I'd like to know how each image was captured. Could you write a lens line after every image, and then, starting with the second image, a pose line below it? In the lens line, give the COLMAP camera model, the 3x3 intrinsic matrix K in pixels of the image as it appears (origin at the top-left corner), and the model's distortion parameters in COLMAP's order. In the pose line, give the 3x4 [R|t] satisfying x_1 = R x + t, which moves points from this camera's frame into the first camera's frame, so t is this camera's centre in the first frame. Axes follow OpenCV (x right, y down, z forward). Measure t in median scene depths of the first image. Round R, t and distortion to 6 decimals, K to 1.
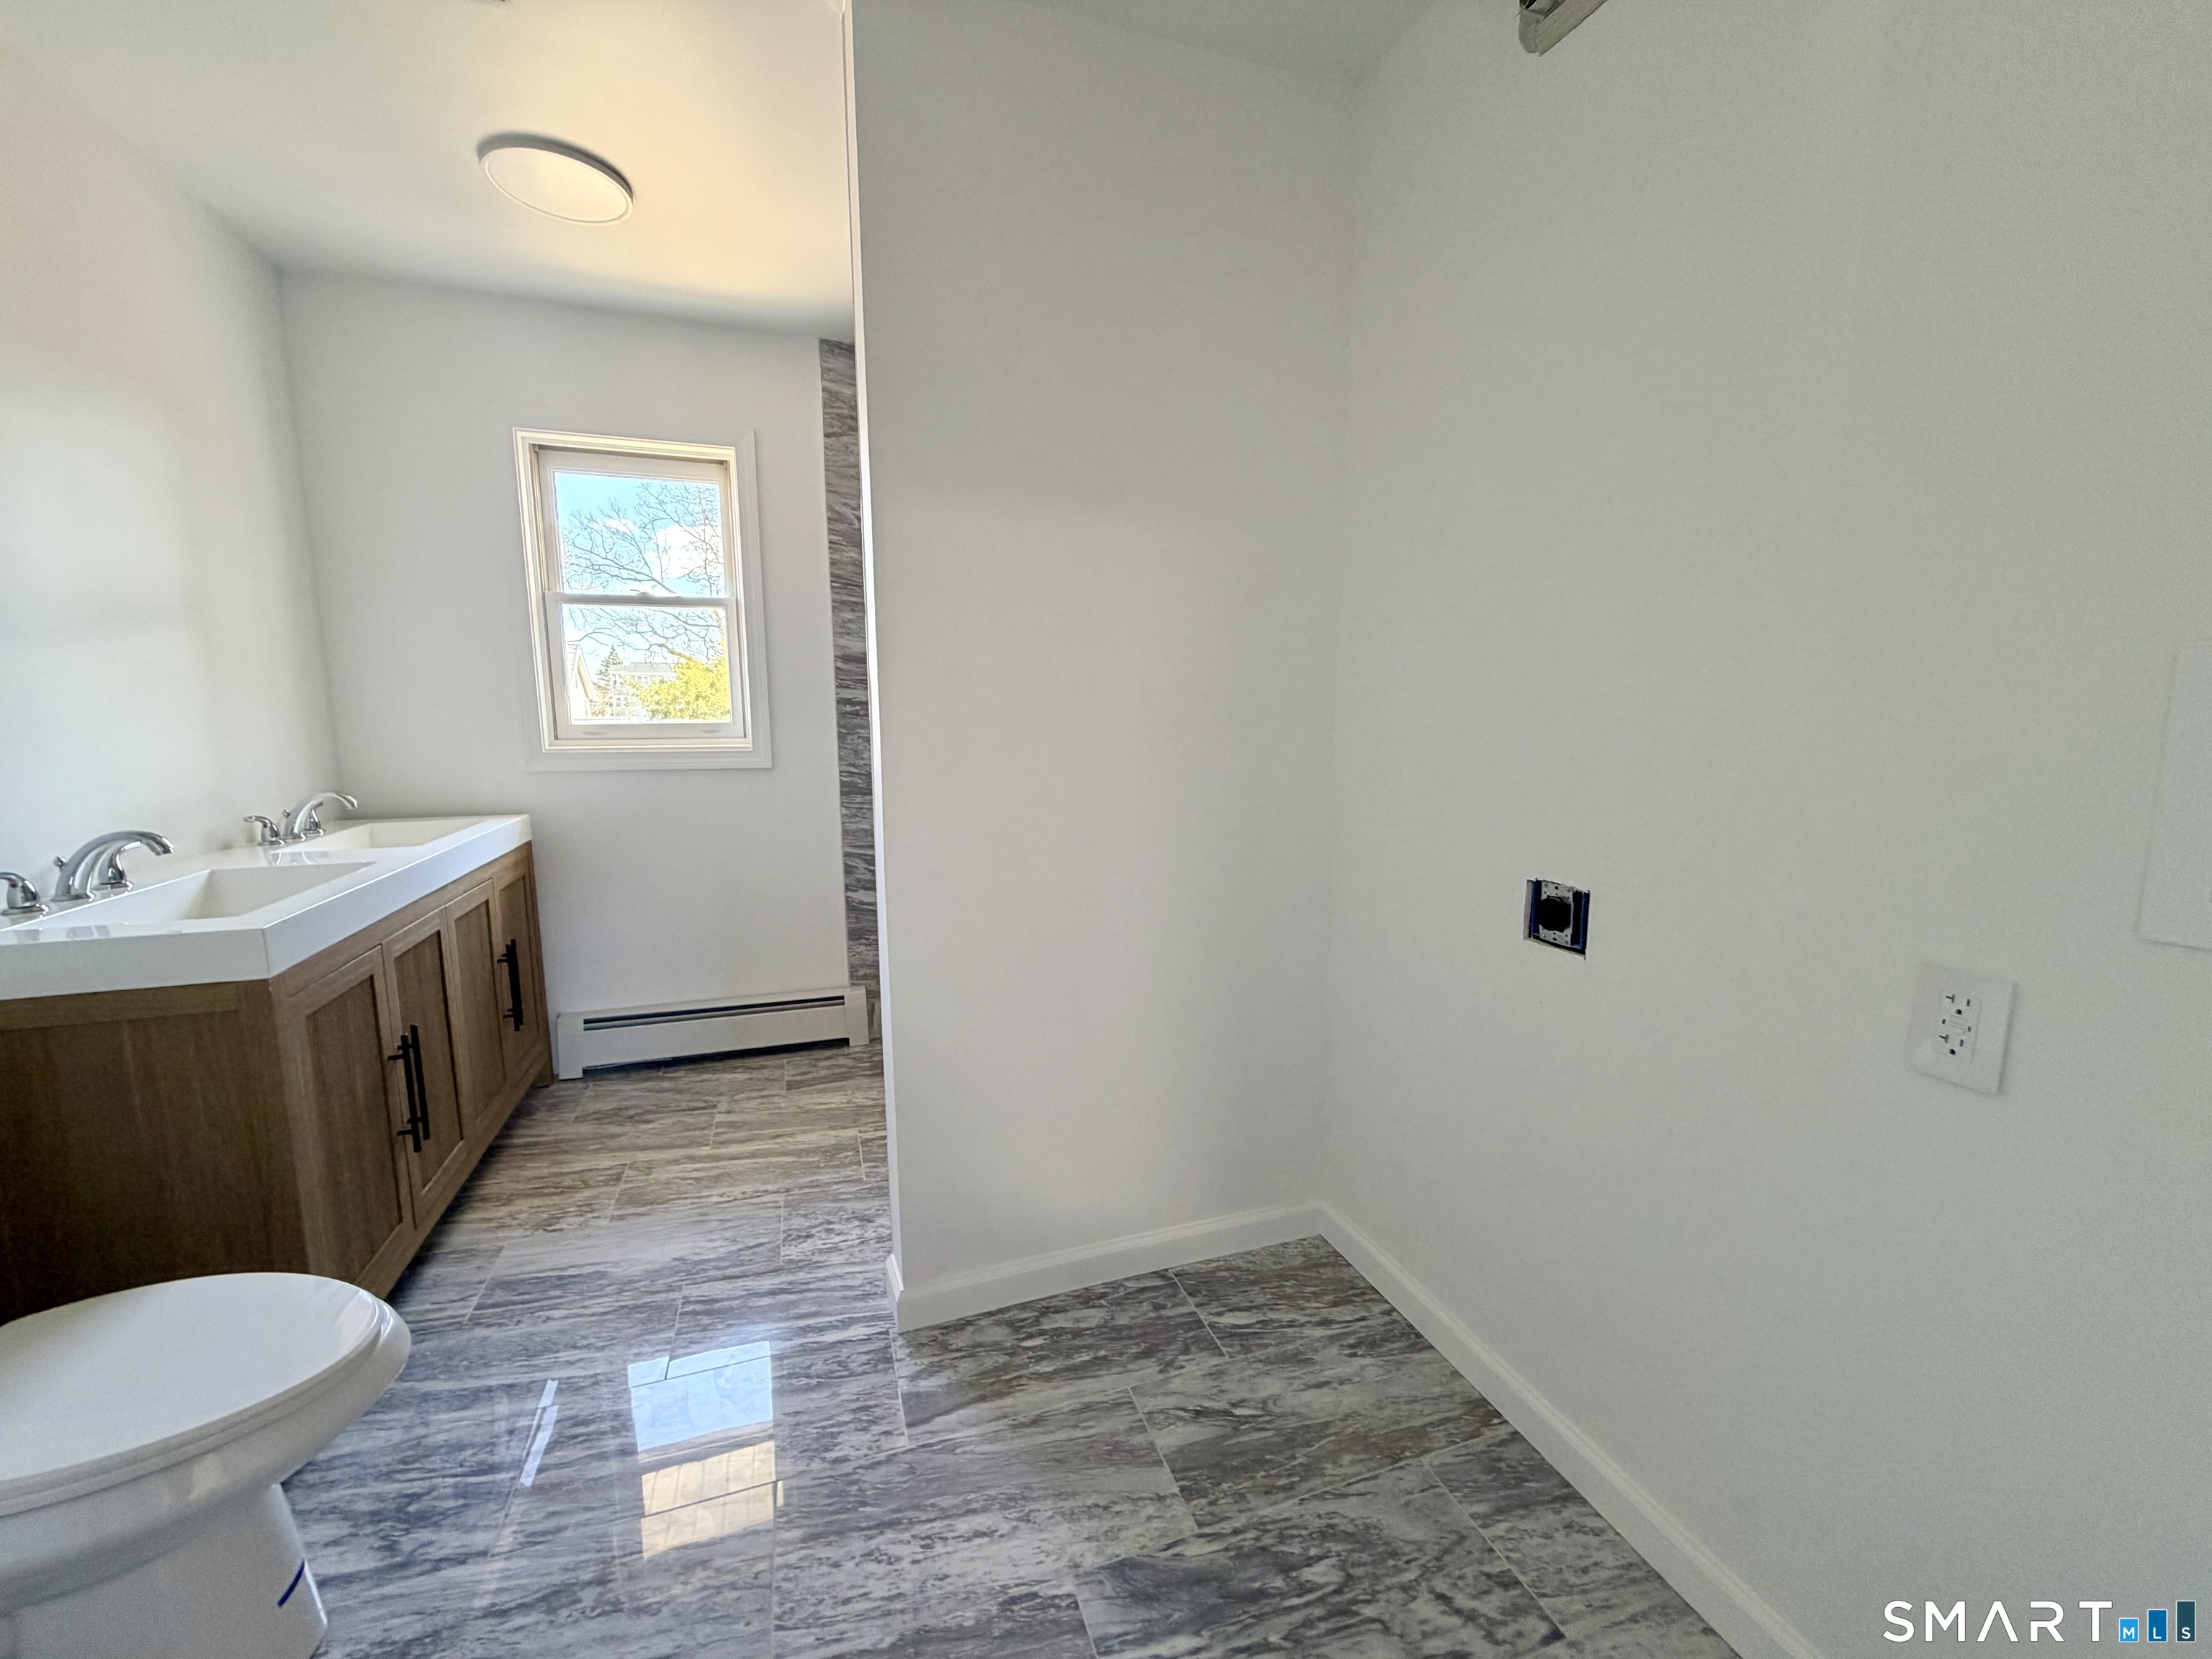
lens RADIAL K [[879.1, 0, 1104.7], [0, 879.1, 827.4], [0, 0, 1]] dist [-0.002582, -0.000551]
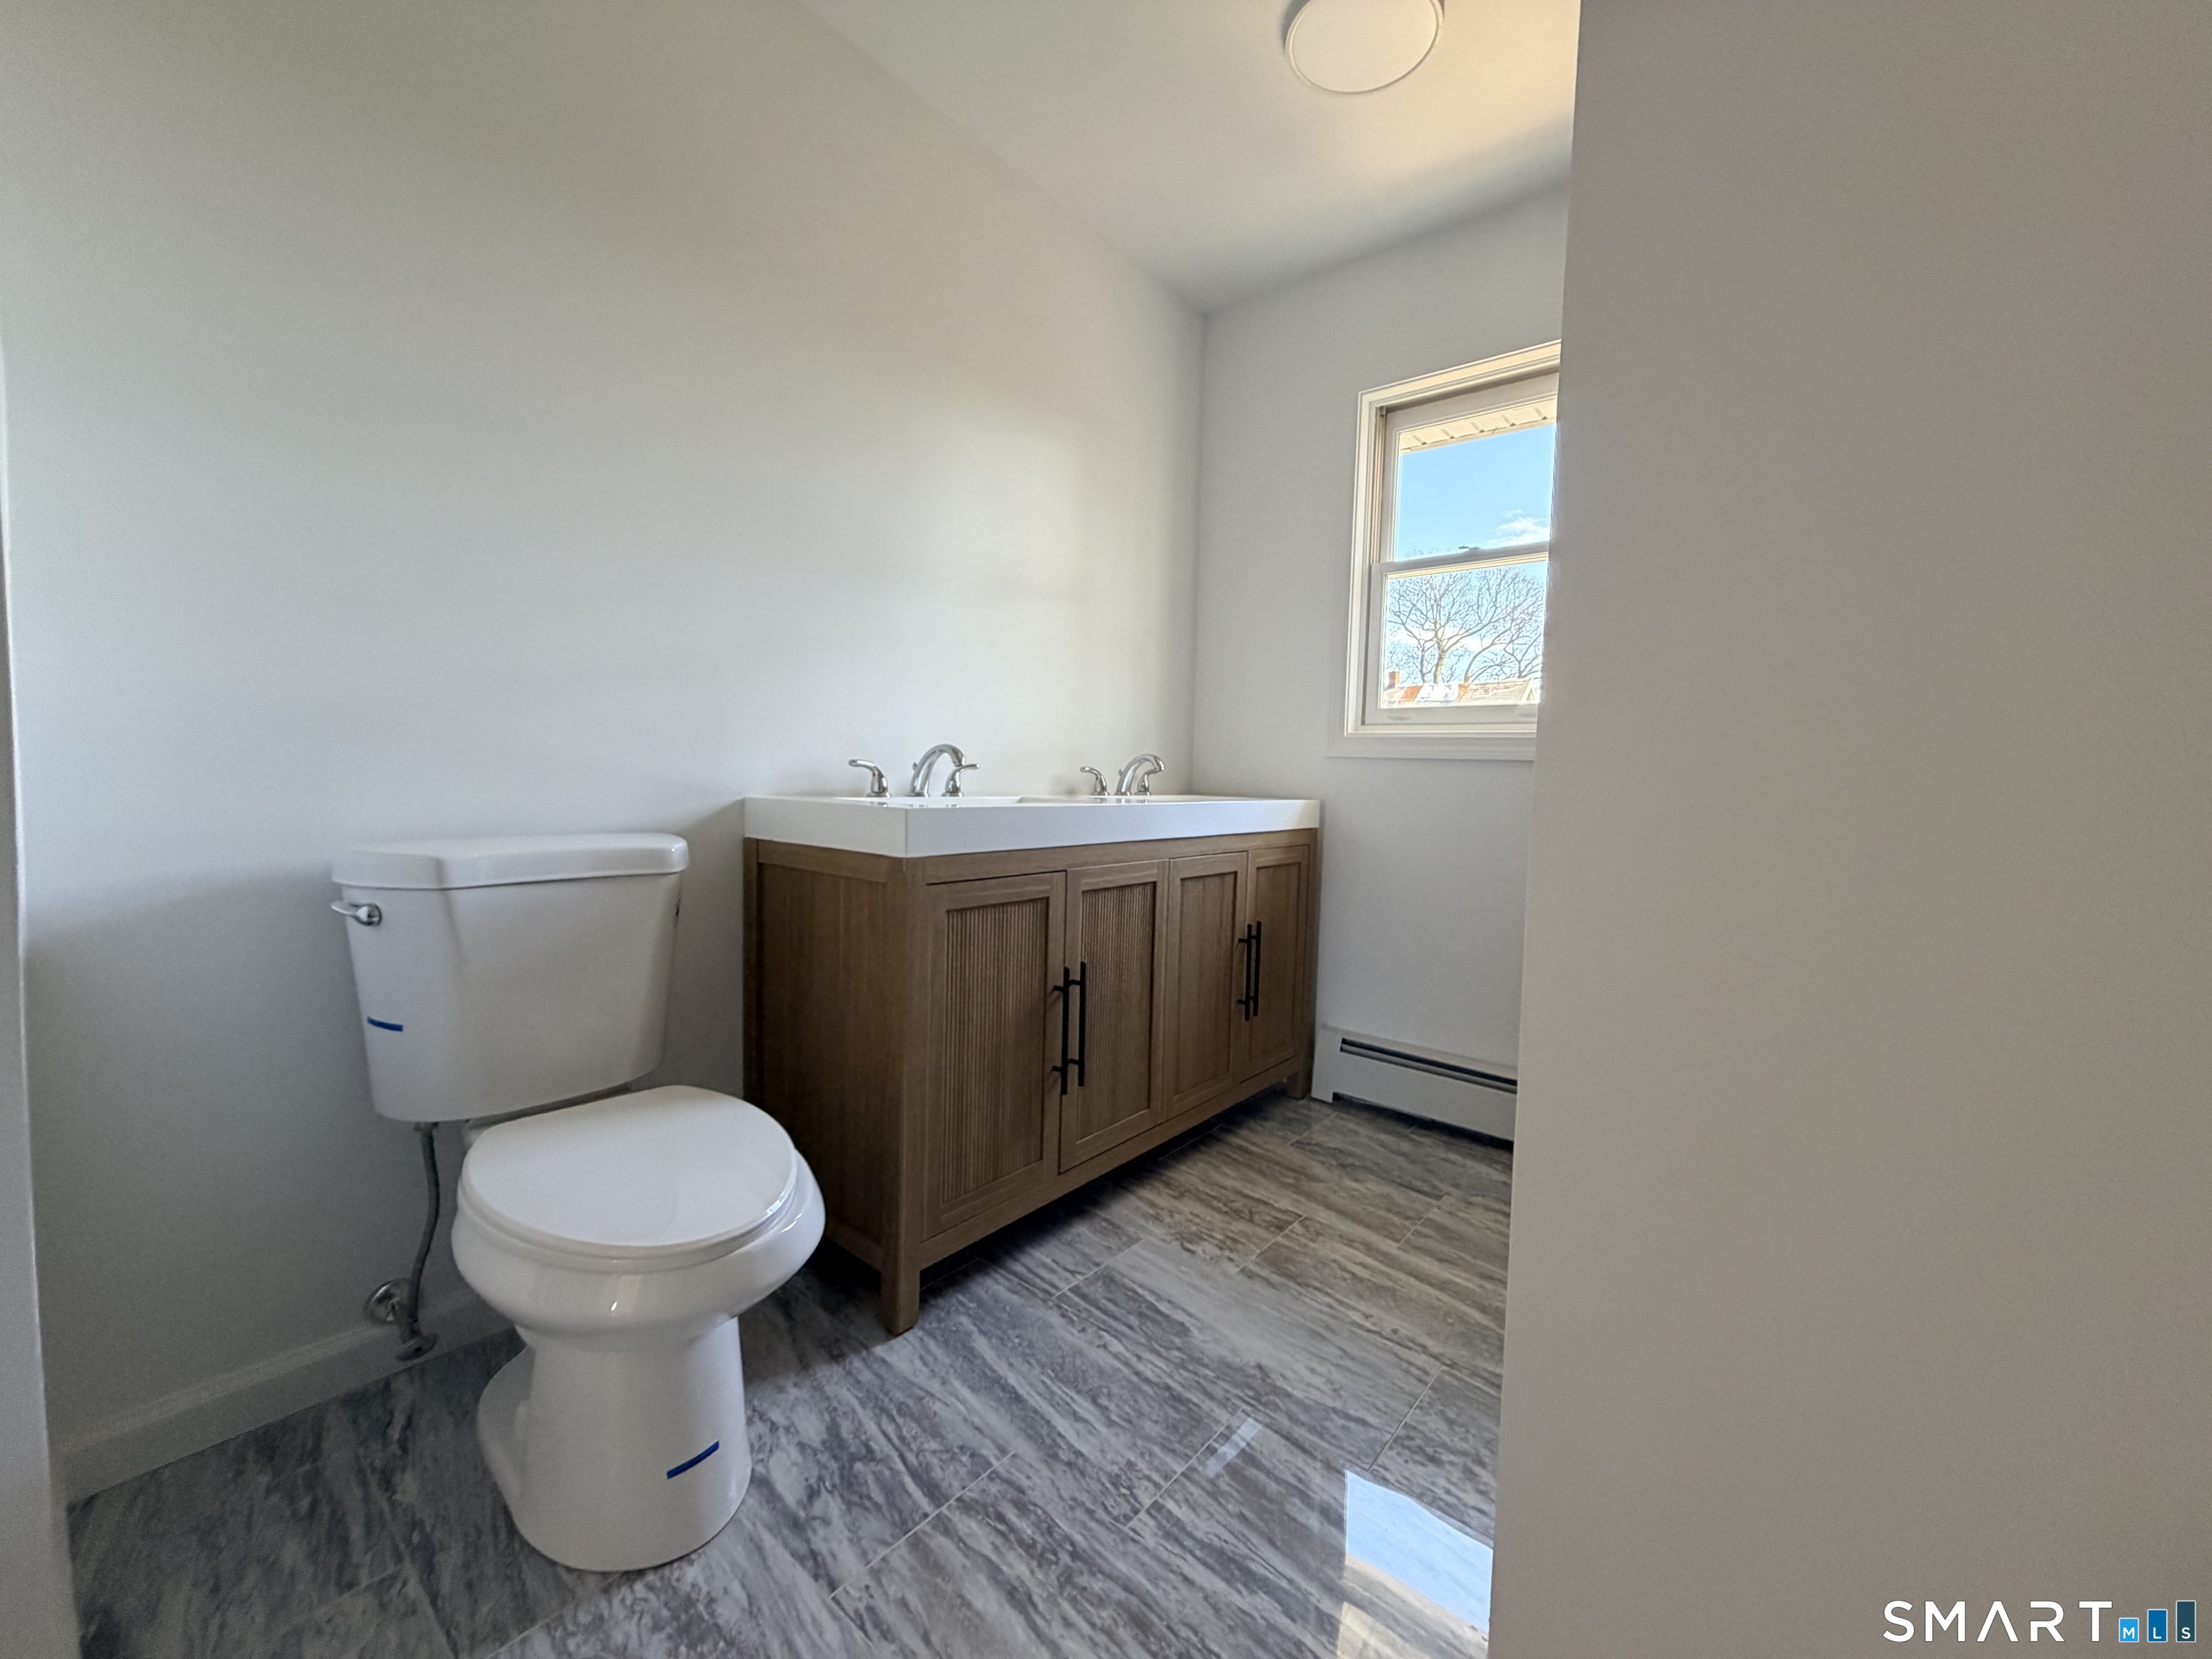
lens RADIAL K [[879.1, 0, 1104.7], [0, 879.1, 827.4], [0, 0, 1]] dist [-0.002582, -0.000551]
pose [[0.517462, 0.068519, -0.852959, 0.026514], [-0.148036, 0.988928, -0.010366, 0.066516], [0.842804, 0.131633, 0.521876, 0.384535]]
